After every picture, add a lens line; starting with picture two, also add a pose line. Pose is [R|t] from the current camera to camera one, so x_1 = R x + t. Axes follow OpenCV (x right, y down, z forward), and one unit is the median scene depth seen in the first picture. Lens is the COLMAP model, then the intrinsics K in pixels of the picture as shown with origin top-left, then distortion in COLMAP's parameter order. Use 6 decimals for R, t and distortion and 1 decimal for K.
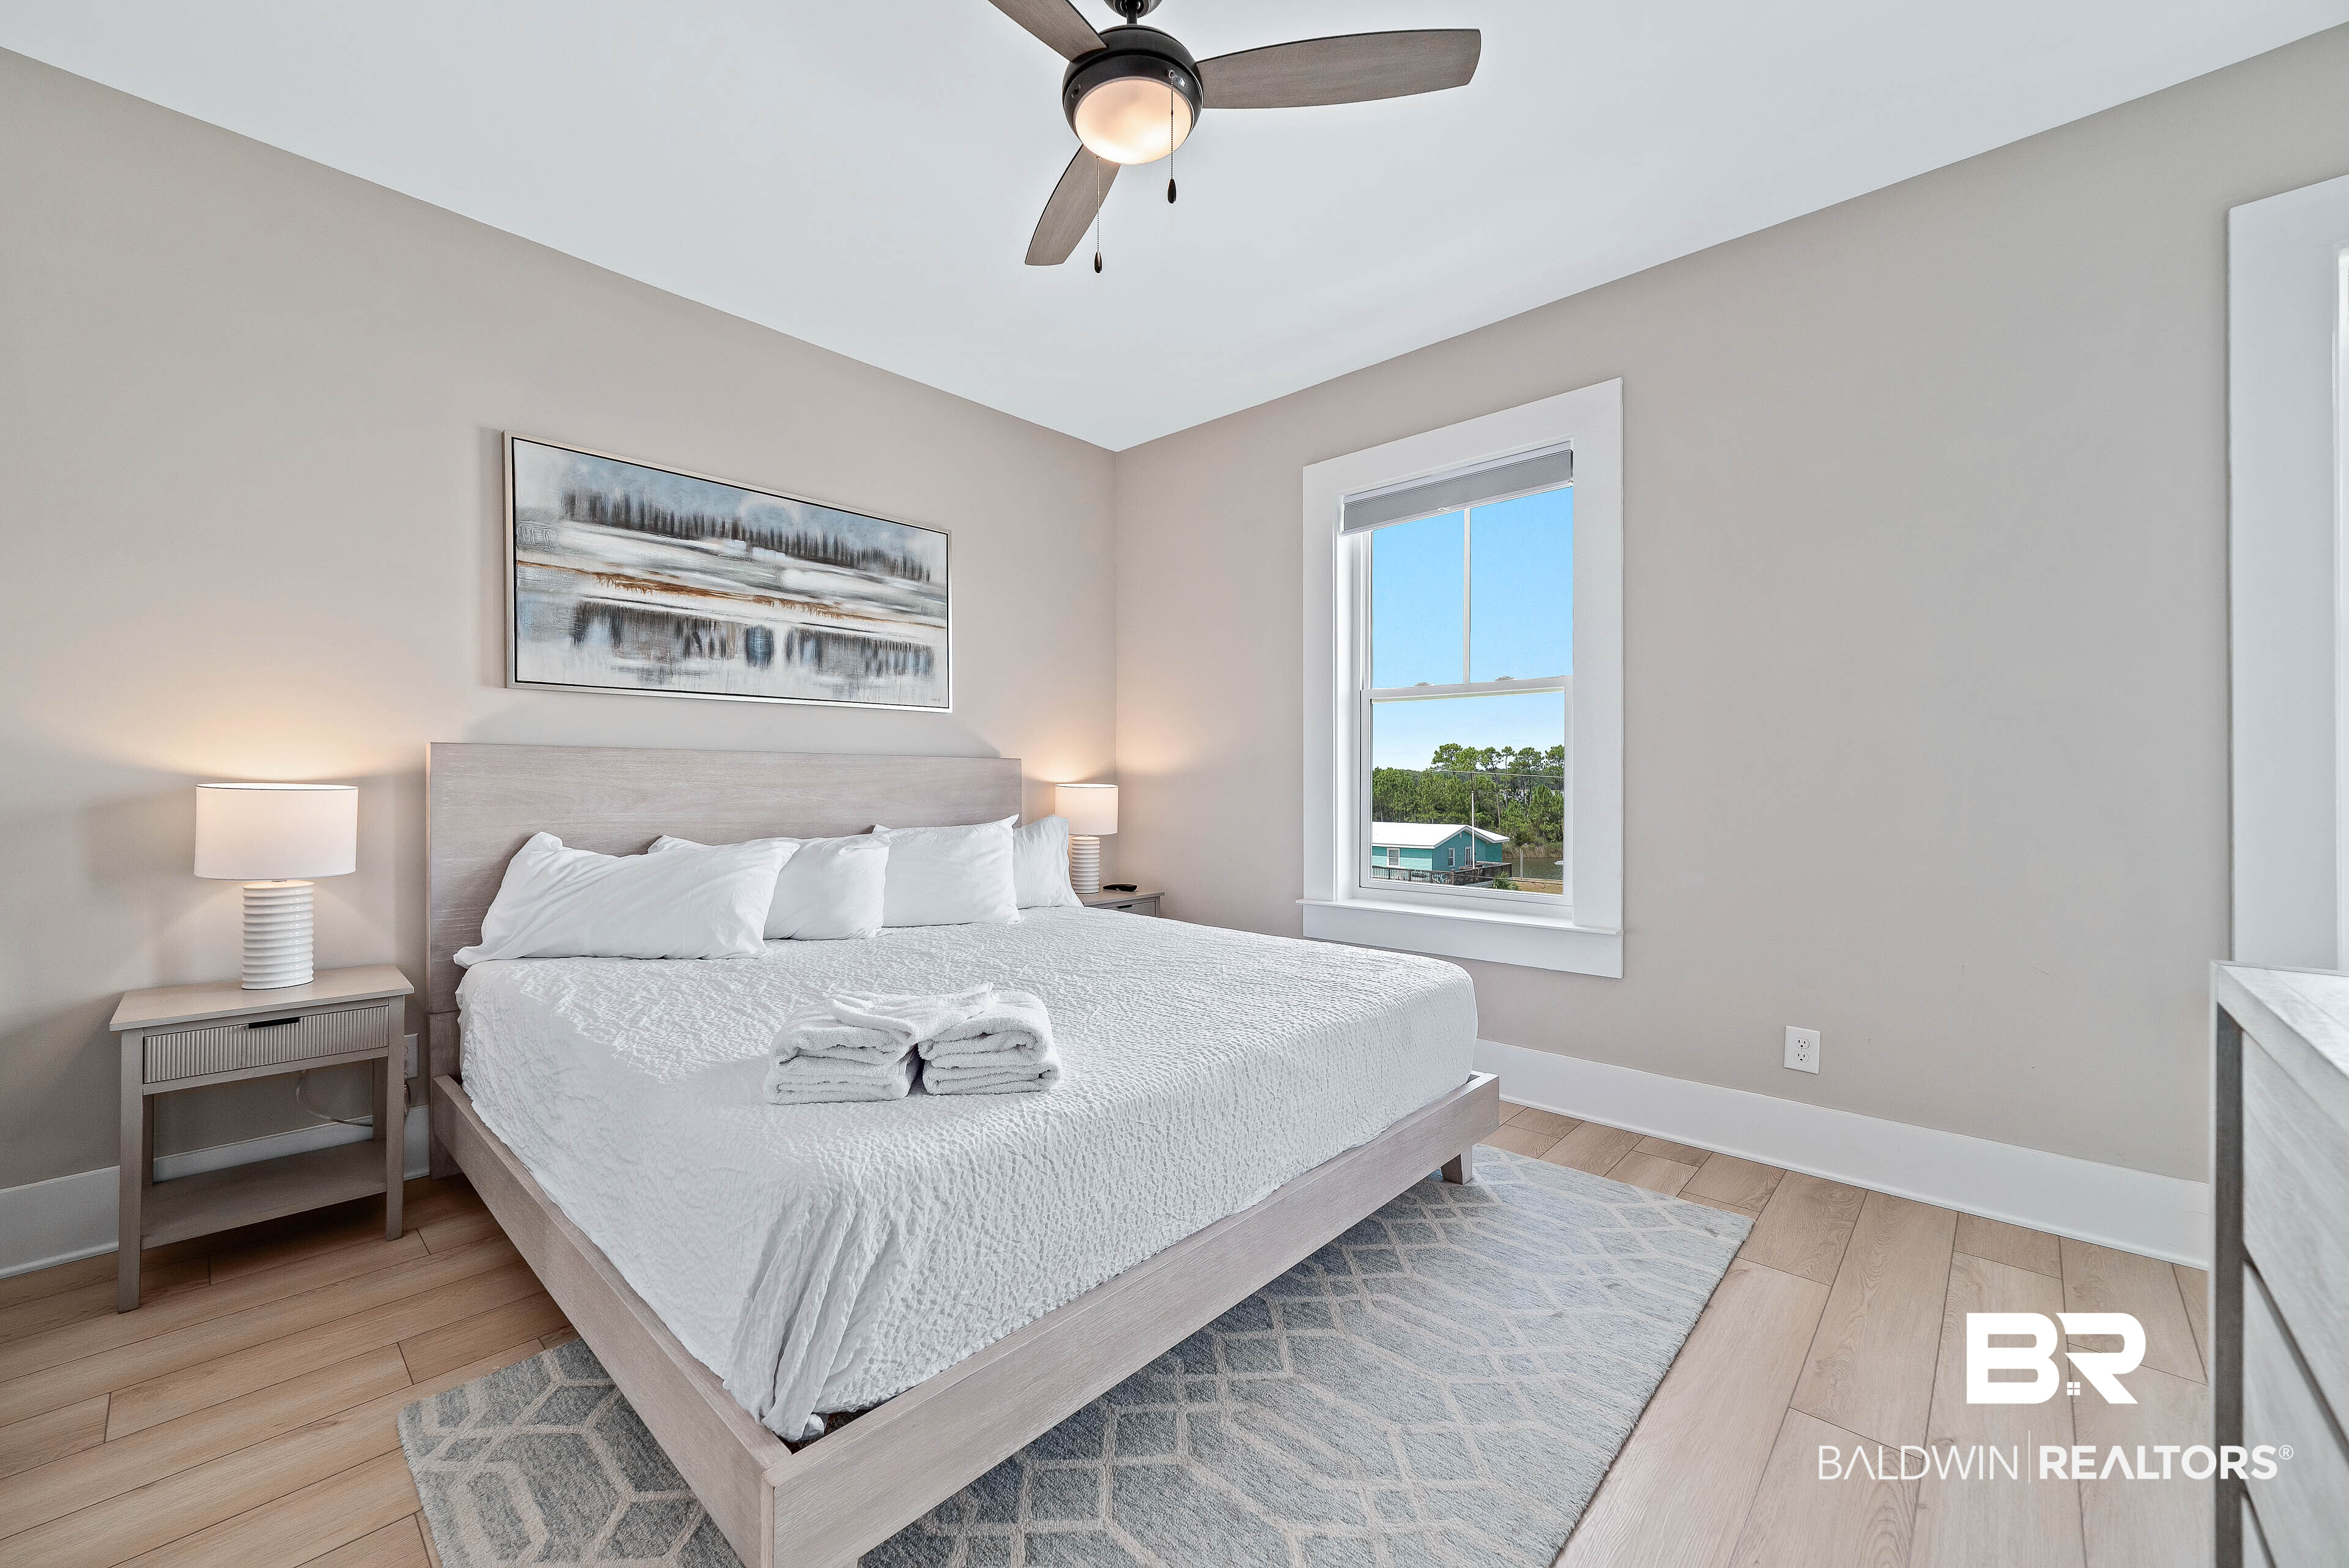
lens RADIAL K [[916.7, 0, 1147.5], [0, 916.7, 775.3], [0, 0, 1]] dist [-0.000303, 0.000194]
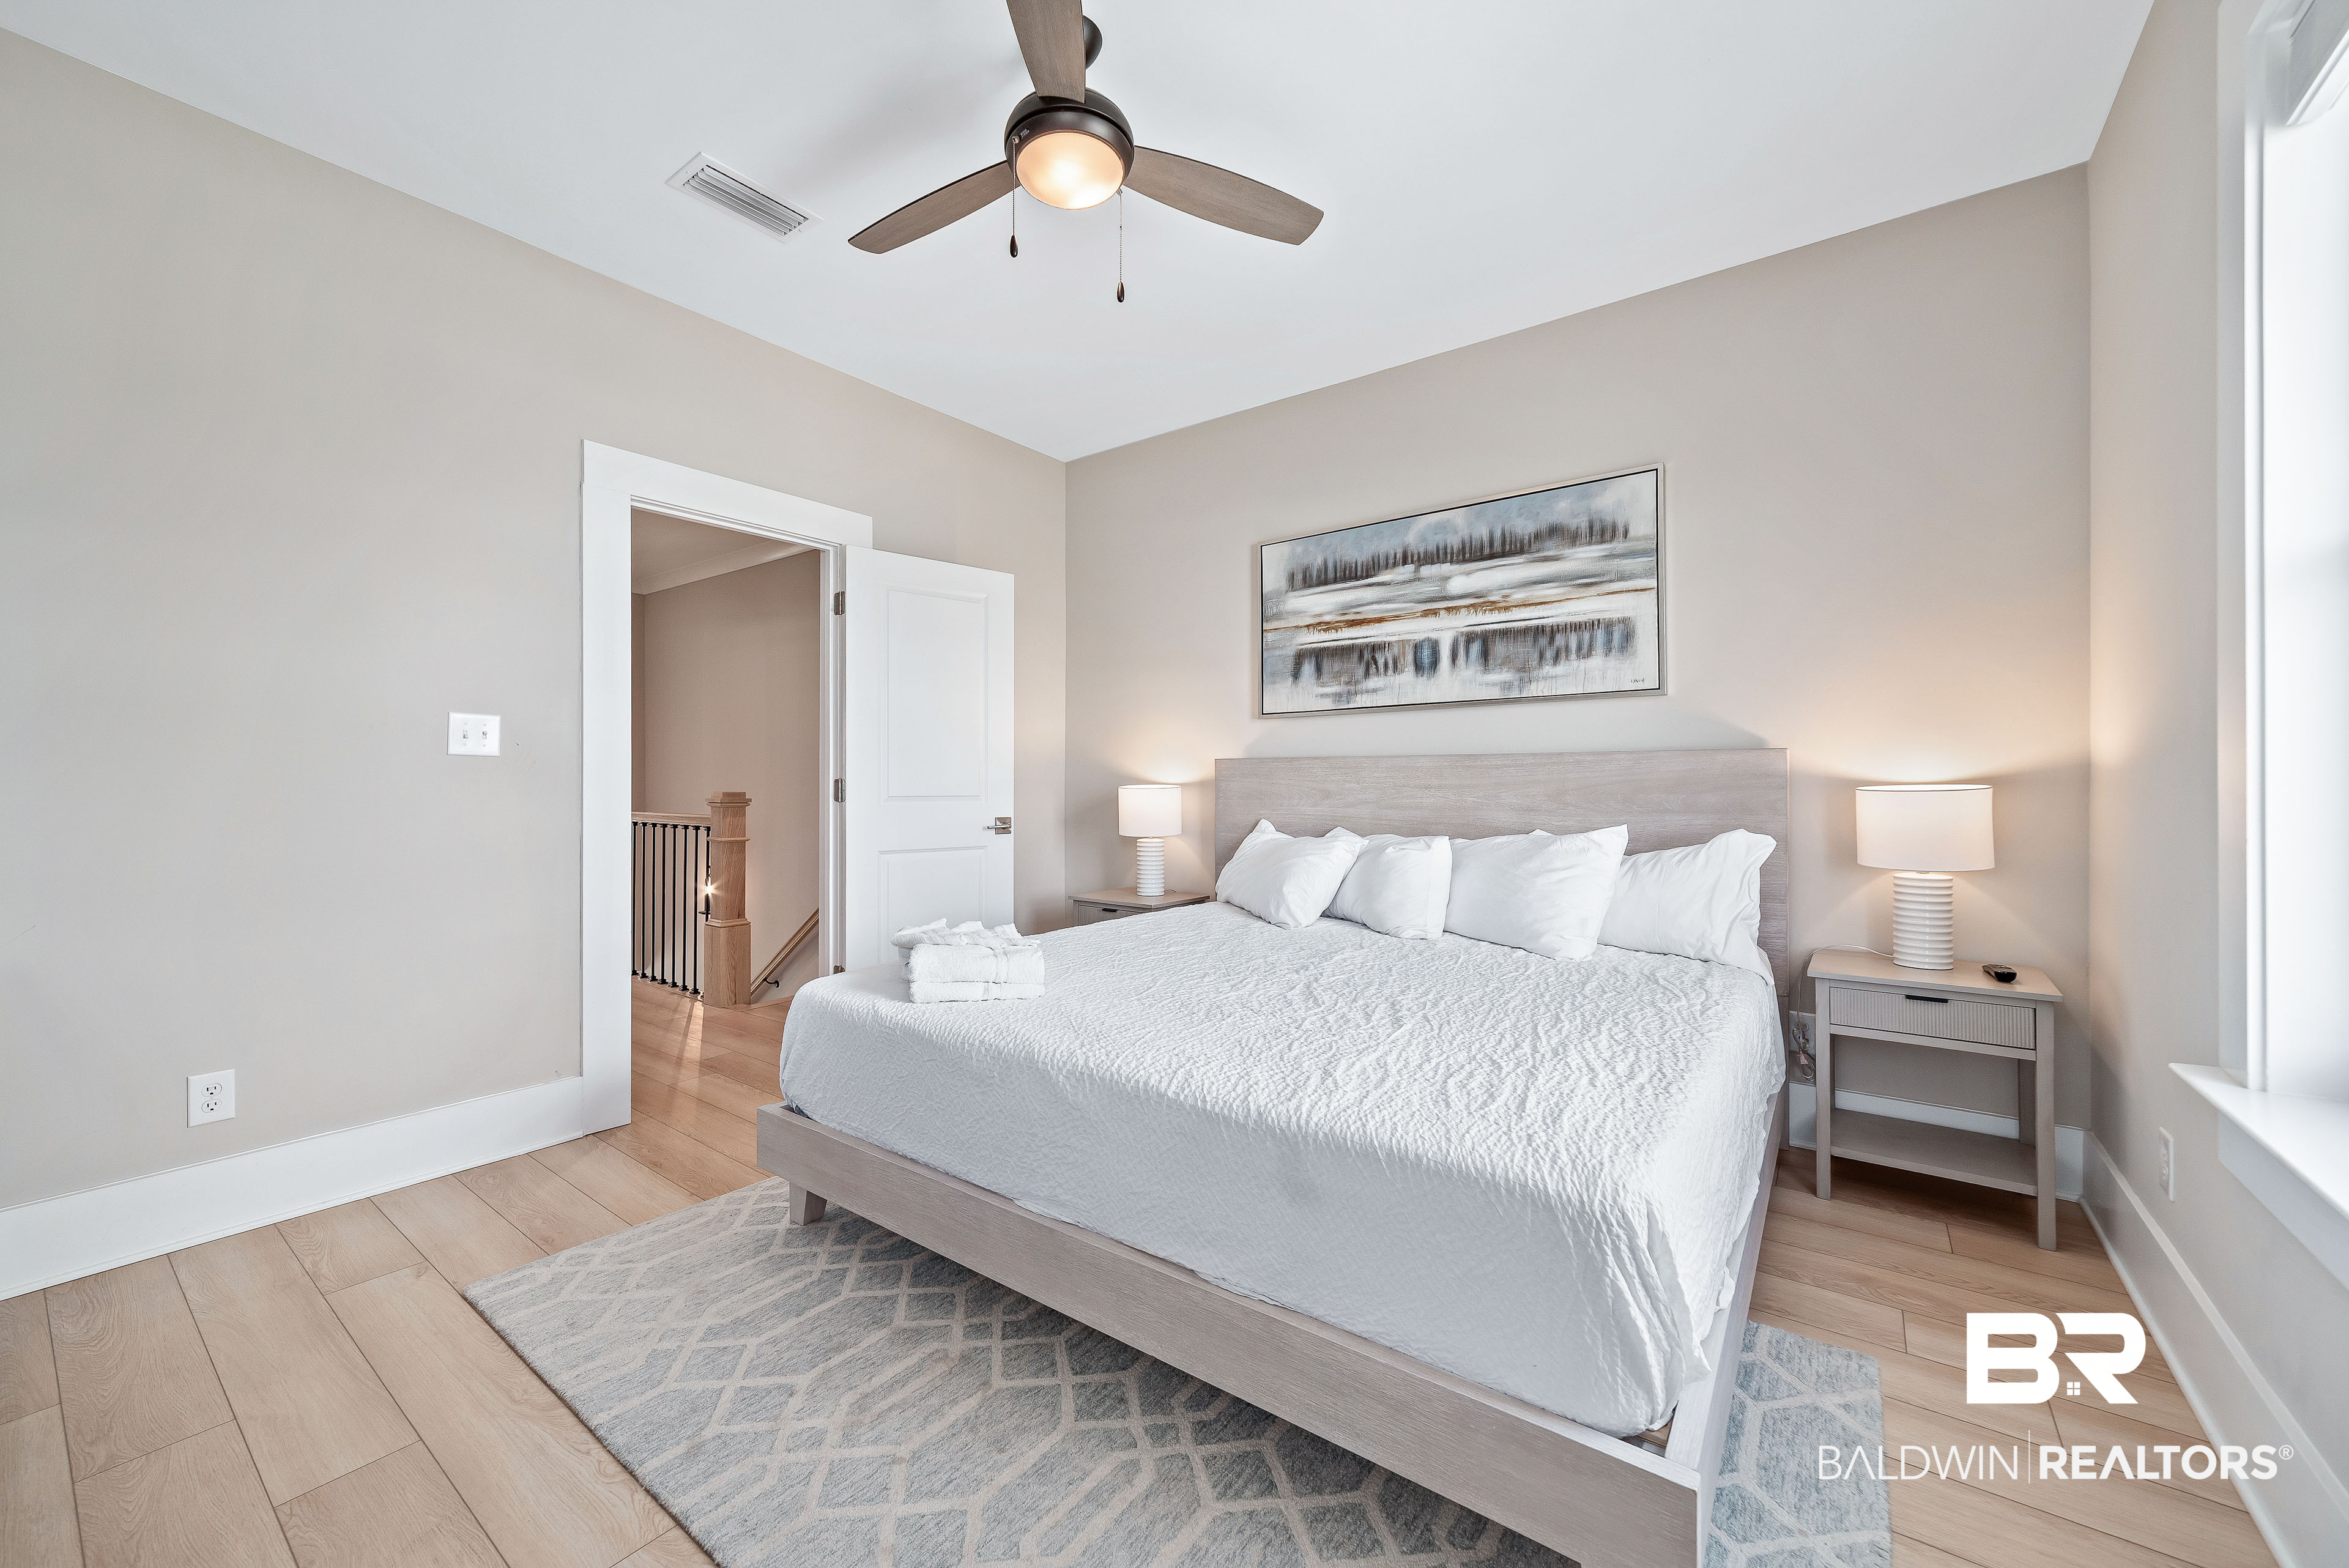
lens RADIAL K [[916.7, 0, 1147.5], [0, 916.7, 775.3], [0, 0, 1]] dist [-0.000303, 0.000194]
pose [[0.098221, -0.009484, -0.995119, 0.614408], [0.008958, 0.999922, -0.008646, 0.004456], [0.995124, -0.008065, 0.098298, 0.567339]]
